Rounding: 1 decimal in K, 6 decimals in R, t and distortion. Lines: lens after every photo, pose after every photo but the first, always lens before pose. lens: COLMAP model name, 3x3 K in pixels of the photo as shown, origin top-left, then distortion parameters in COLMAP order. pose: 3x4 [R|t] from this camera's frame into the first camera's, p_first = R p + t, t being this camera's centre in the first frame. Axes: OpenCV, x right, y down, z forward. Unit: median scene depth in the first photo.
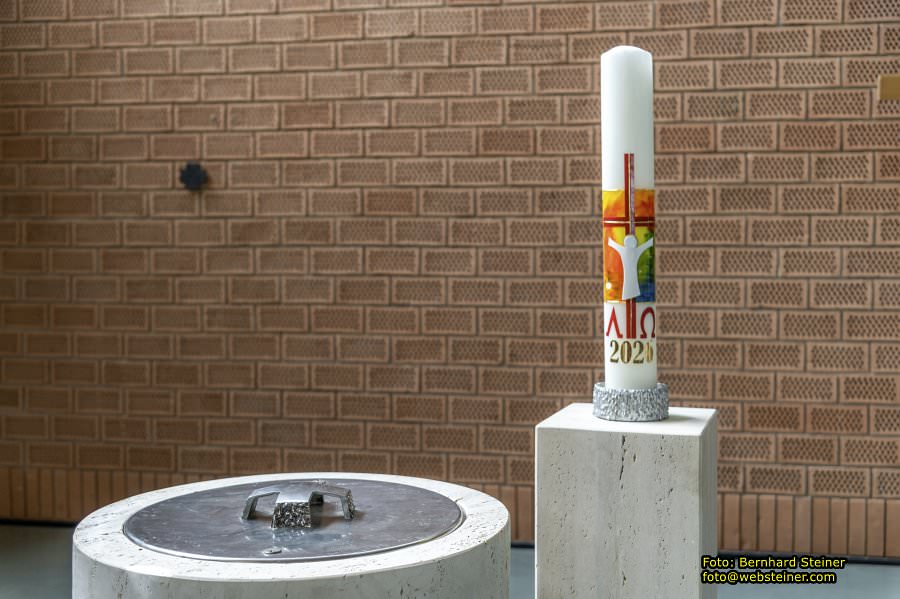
lens RADIAL K [[851.3, 0, 451.0], [0, 851.3, 337.2], [0, 0, 1]] dist [0.005870, -0.009039]
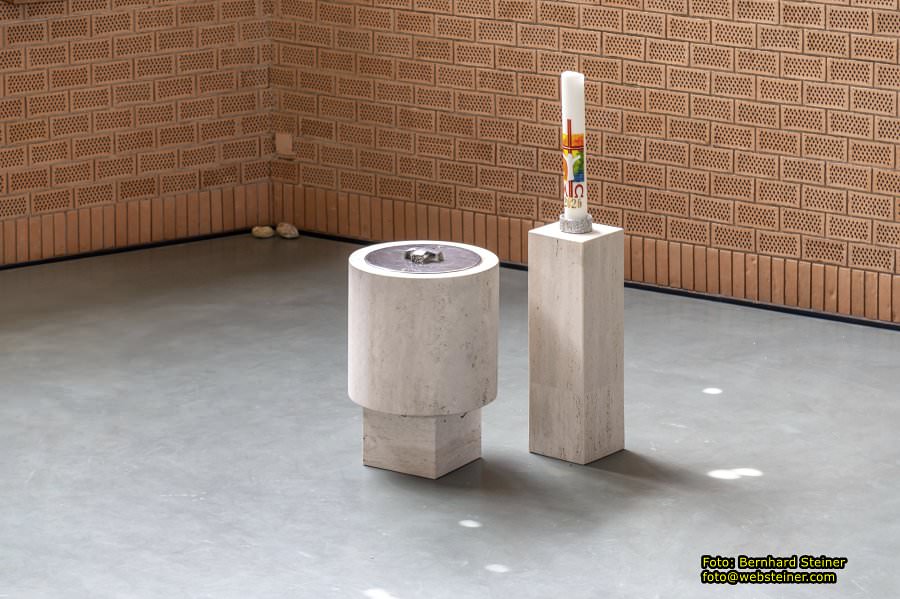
lens RADIAL K [[3046.4, 0, 450.0], [0, 3046.4, 299.5], [0, 0, 1]] dist [0.063865, 1.234564]
pose [[0.909121, 0.102131, -0.403817, 1.434156], [-0.007405, 0.973283, 0.229487, -0.709894], [0.416466, -0.205642, 0.885589, -2.848108]]
